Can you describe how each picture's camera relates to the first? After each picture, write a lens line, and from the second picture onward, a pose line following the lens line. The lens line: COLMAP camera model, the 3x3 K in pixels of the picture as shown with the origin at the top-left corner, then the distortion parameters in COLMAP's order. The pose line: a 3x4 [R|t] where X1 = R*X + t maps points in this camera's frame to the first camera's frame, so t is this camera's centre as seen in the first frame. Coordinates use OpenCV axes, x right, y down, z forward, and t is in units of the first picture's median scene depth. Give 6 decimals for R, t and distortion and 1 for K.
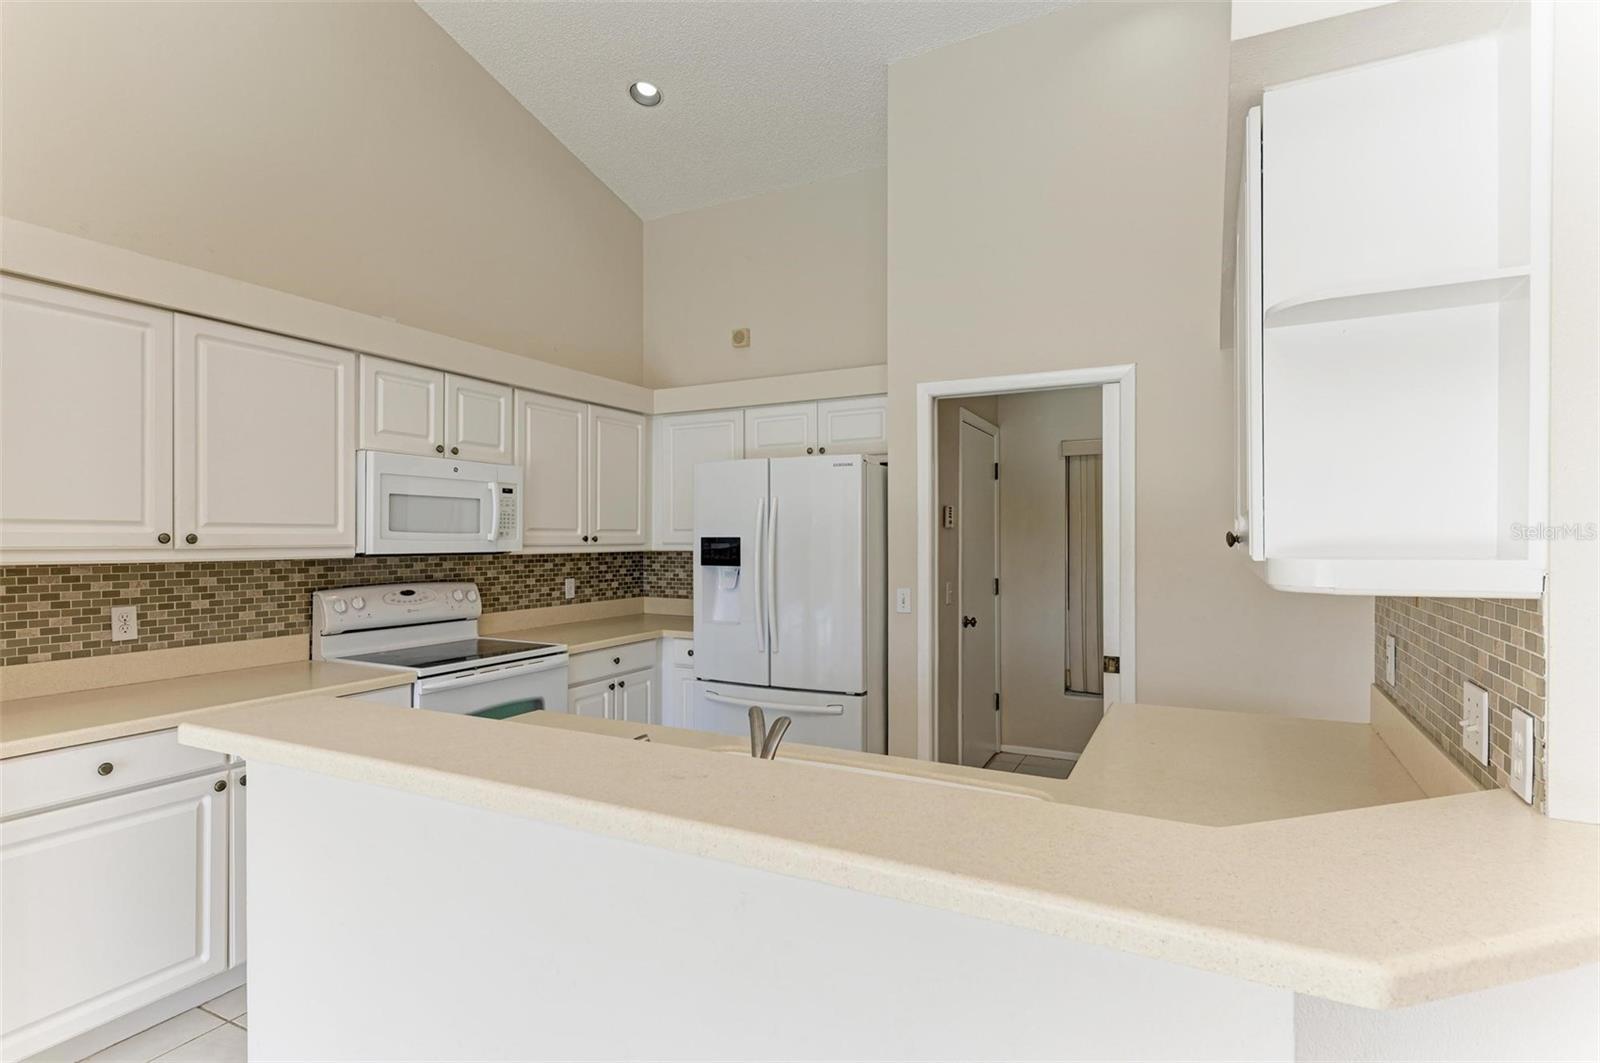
lens RADIAL K [[755.0, 0, 797.7], [0, 755.0, 530.1], [0, 0, 1]] dist [0.000575, -0.000528]
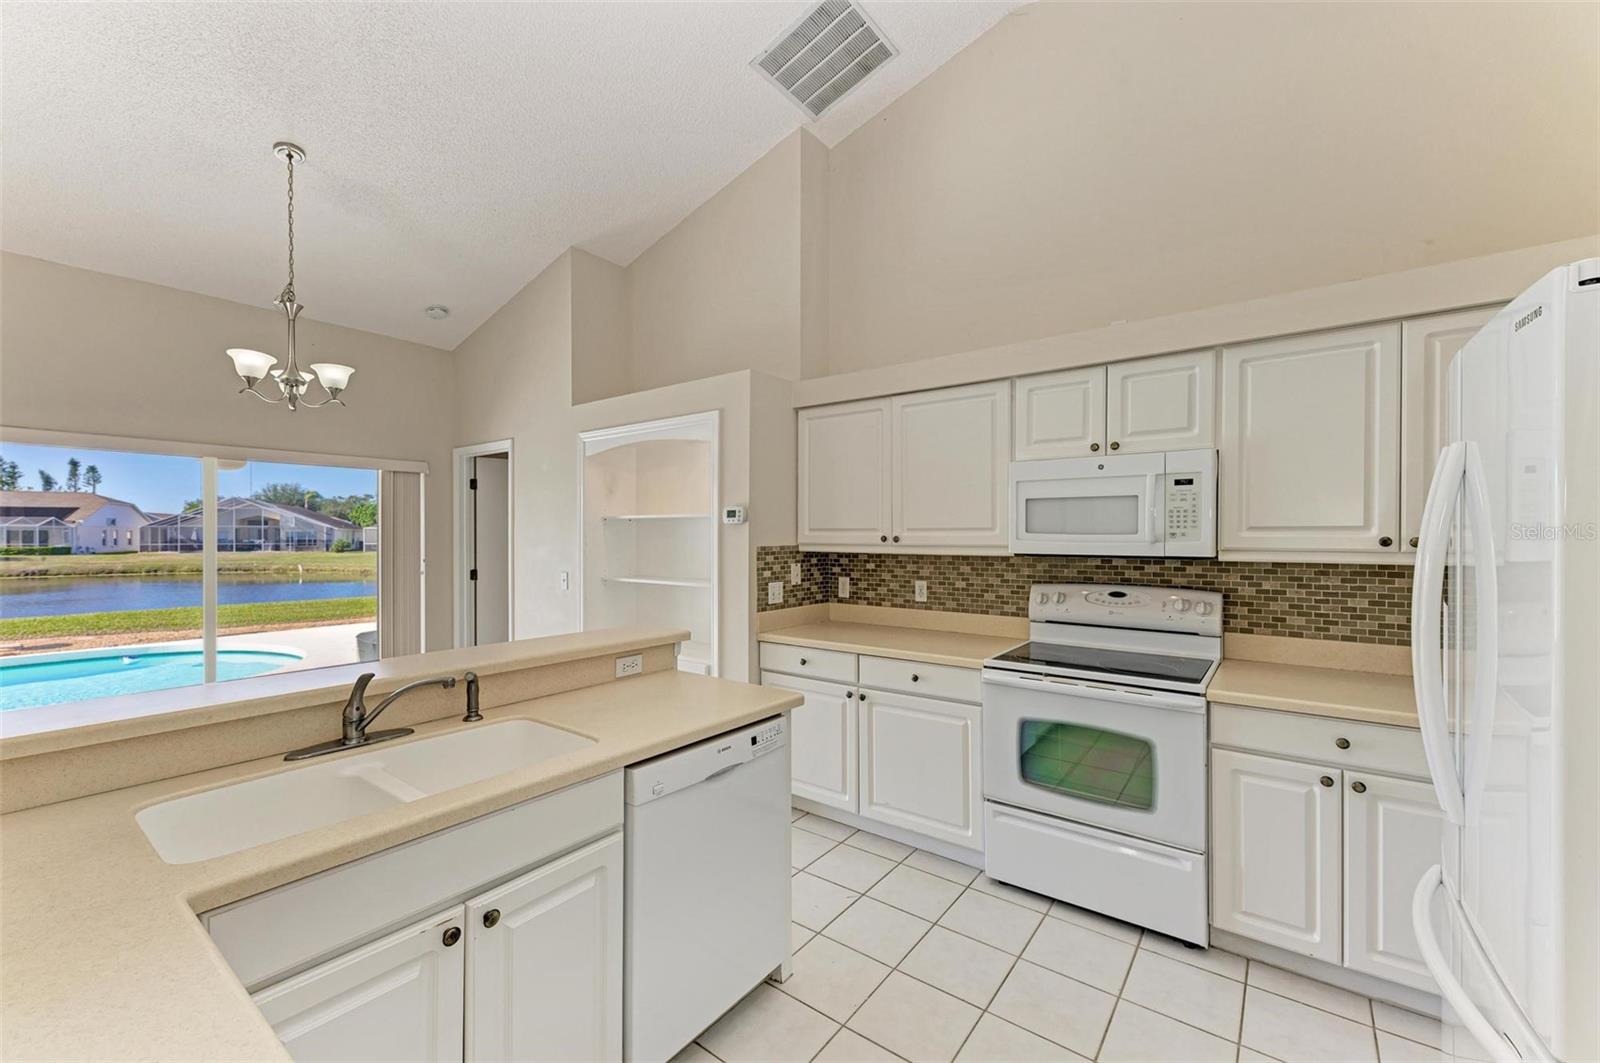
lens RADIAL K [[653.0, 0, 815.5], [0, 653.0, 527.8], [0, 0, 1]] dist [-0.000823, -0.002442]
pose [[-0.166083, -0.014754, -0.986001, 0.446600], [0.006966, 0.999846, -0.016135, 0.007558], [0.986087, -0.009548, -0.165955, 0.856950]]
